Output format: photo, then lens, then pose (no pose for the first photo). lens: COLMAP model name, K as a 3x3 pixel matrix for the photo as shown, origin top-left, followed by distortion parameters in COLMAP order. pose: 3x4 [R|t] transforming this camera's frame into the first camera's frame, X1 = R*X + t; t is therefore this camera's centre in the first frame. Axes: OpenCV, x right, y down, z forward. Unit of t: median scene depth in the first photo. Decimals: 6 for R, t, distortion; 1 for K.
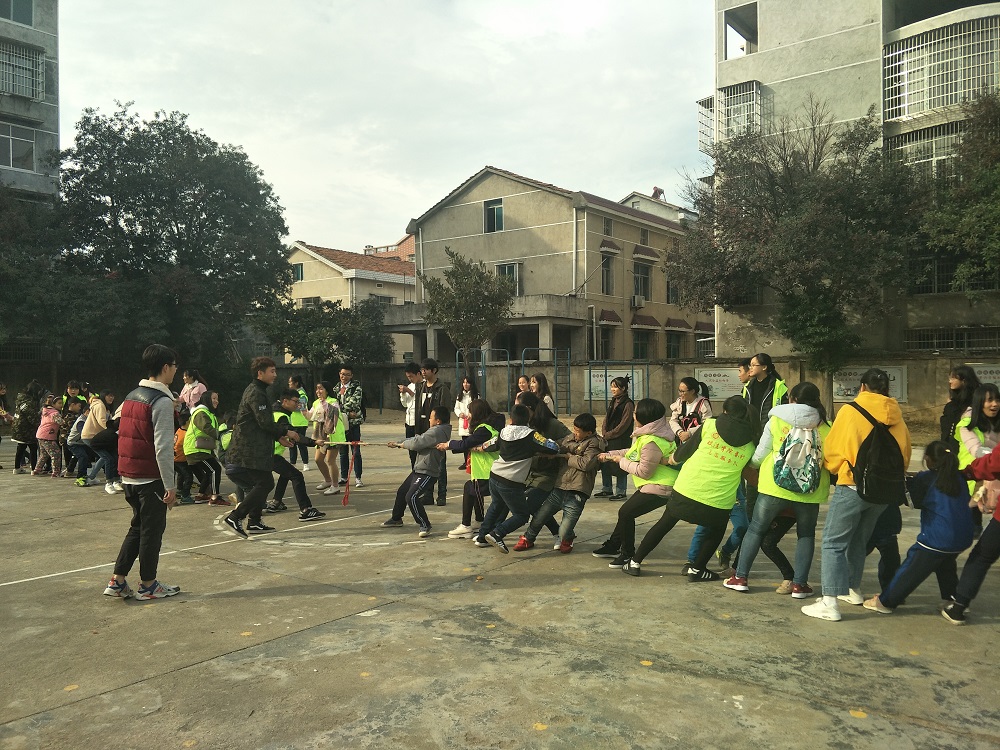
lens RADIAL K [[811.8, 0, 500.0], [0, 811.8, 375.0], [0, 0, 1]] dist [0.085493, -0.131725]
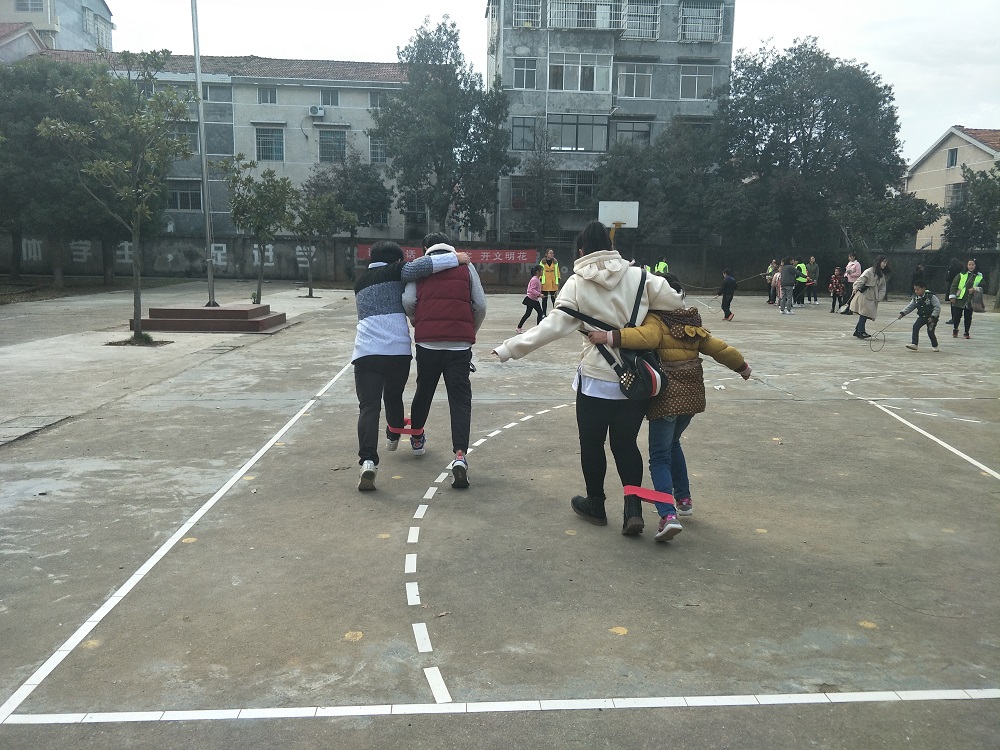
lens RADIAL K [[811.8, 0, 500.0], [0, 811.8, 375.0], [0, 0, 1]] dist [0.085493, -0.131725]
pose [[0.672392, 0.120081, -0.730390, 0.262832], [-0.019606, 0.989296, 0.144598, 0.006919], [0.739935, -0.082907, 0.667549, -0.199121]]
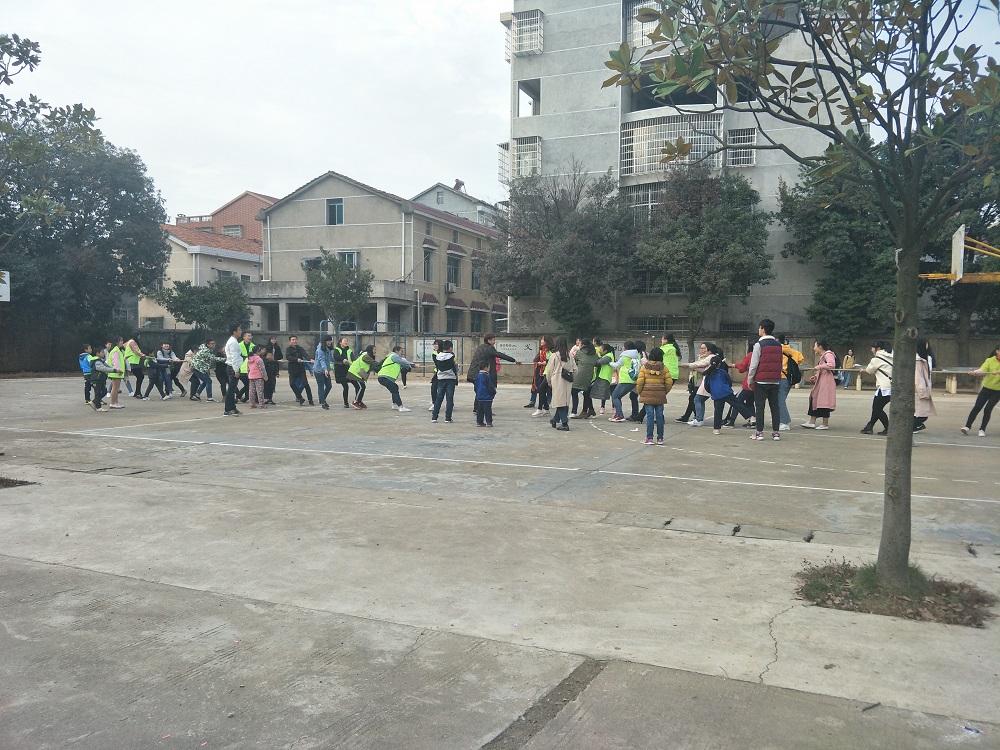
lens RADIAL K [[811.8, 0, 500.0], [0, 811.8, 375.0], [0, 0, 1]] dist [0.085493, -0.131725]
pose [[0.967974, 0.011656, 0.250780, -0.095142], [-0.020334, 0.999280, 0.032042, 0.006896], [-0.250225, -0.036116, 0.967514, -0.340153]]
